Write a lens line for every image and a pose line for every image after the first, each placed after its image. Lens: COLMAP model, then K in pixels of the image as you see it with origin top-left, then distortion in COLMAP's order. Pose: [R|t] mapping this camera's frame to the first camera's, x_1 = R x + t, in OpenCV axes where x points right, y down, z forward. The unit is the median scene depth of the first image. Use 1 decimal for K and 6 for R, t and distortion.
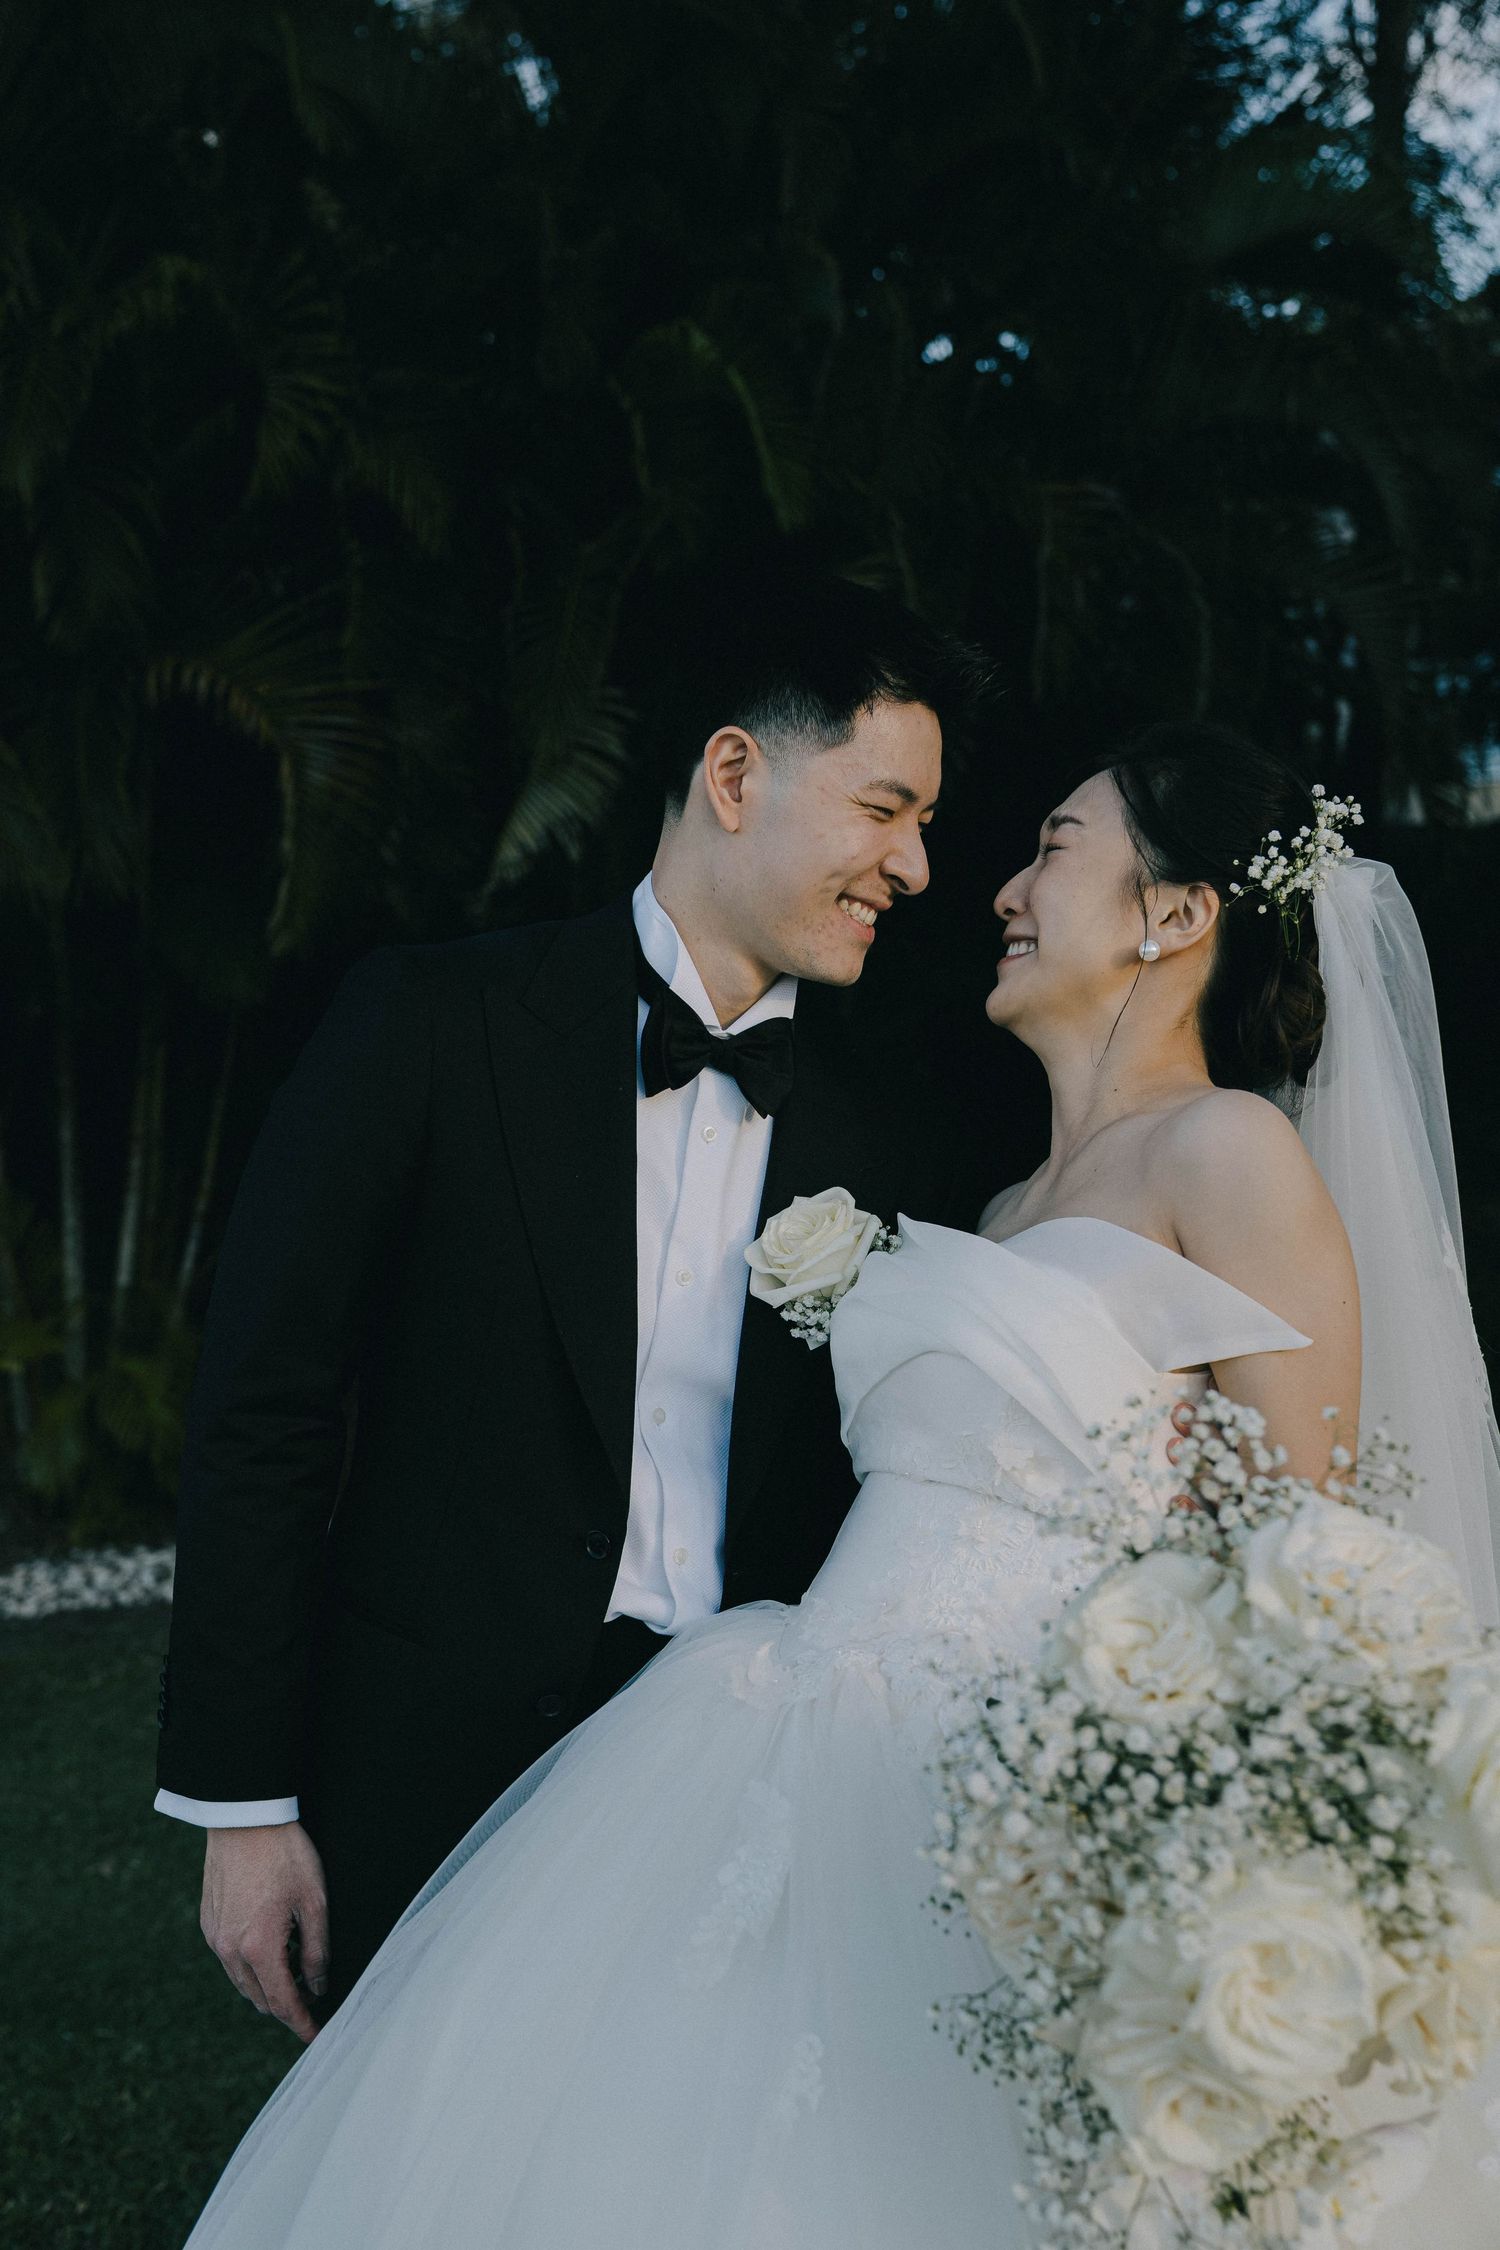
lens RADIAL K [[2866.6, 0, 745.2], [0, 2866.6, 1138.8], [0, 0, 1]] dist [0.168993, 0.000000]
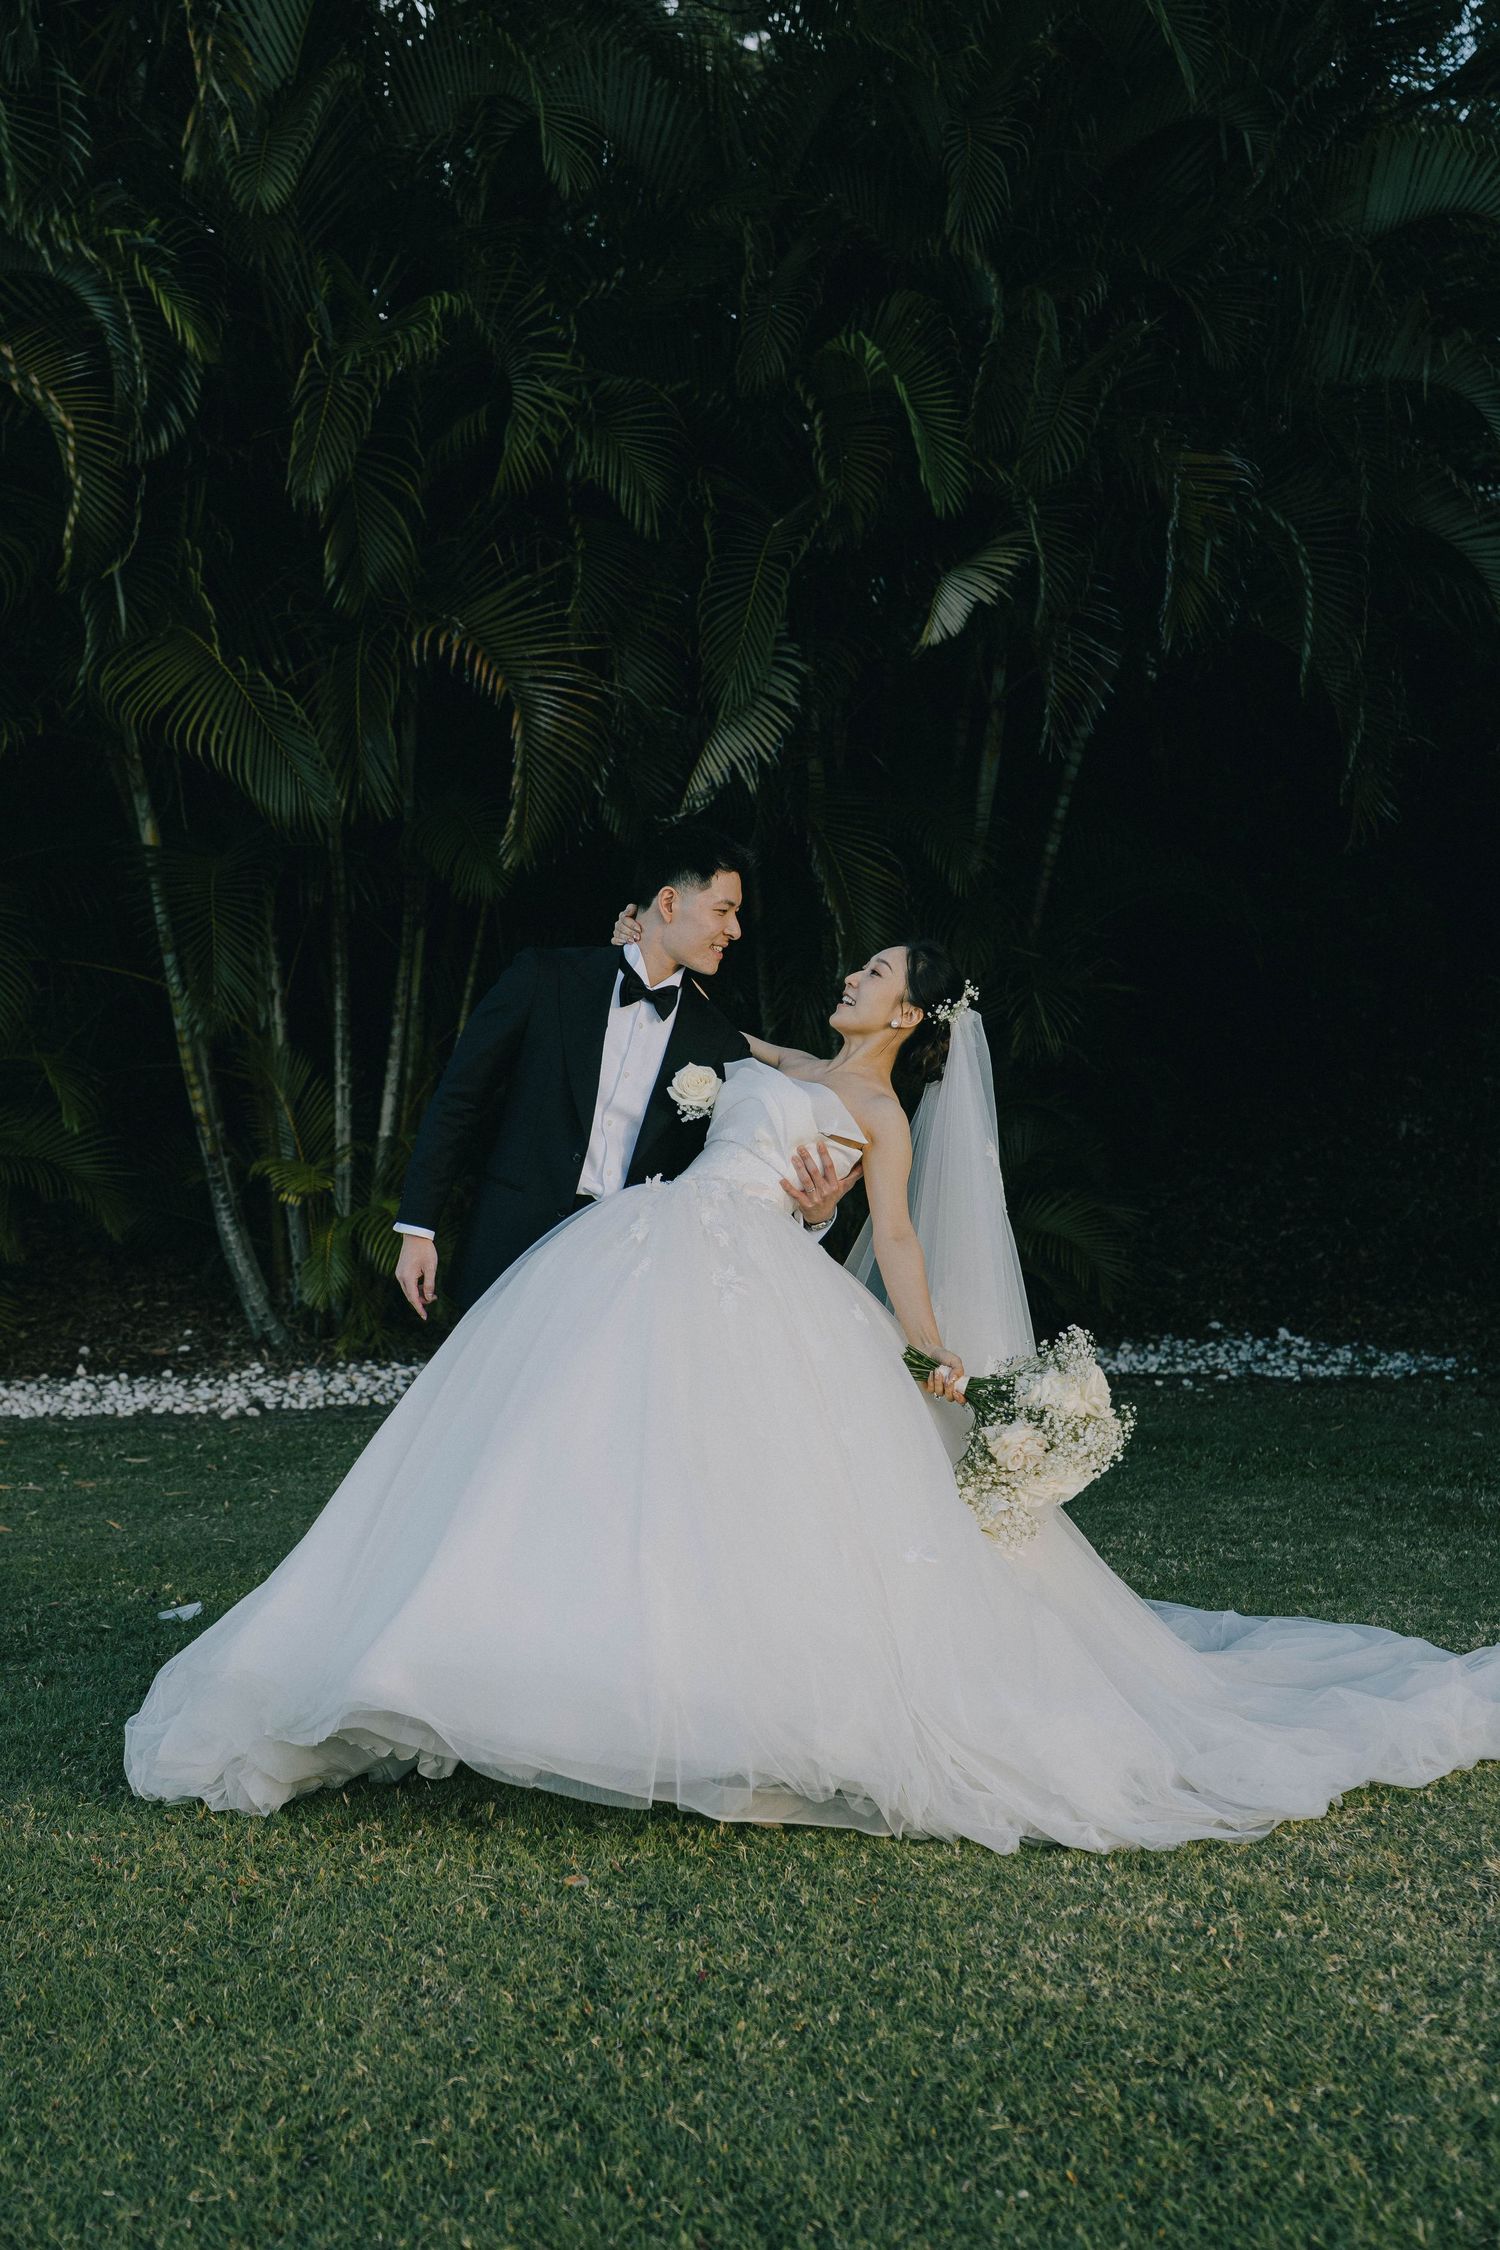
lens RADIAL K [[3691.8, 0, 742.0], [0, 3691.8, 1122.4], [0, 0, 1]] dist [0.354566, 0.000000]
pose [[0.992255, 0.028548, -0.120892, 0.126158], [-0.024620, 0.999123, 0.033866, -0.010509], [0.121753, -0.030628, 0.992088, -0.540501]]
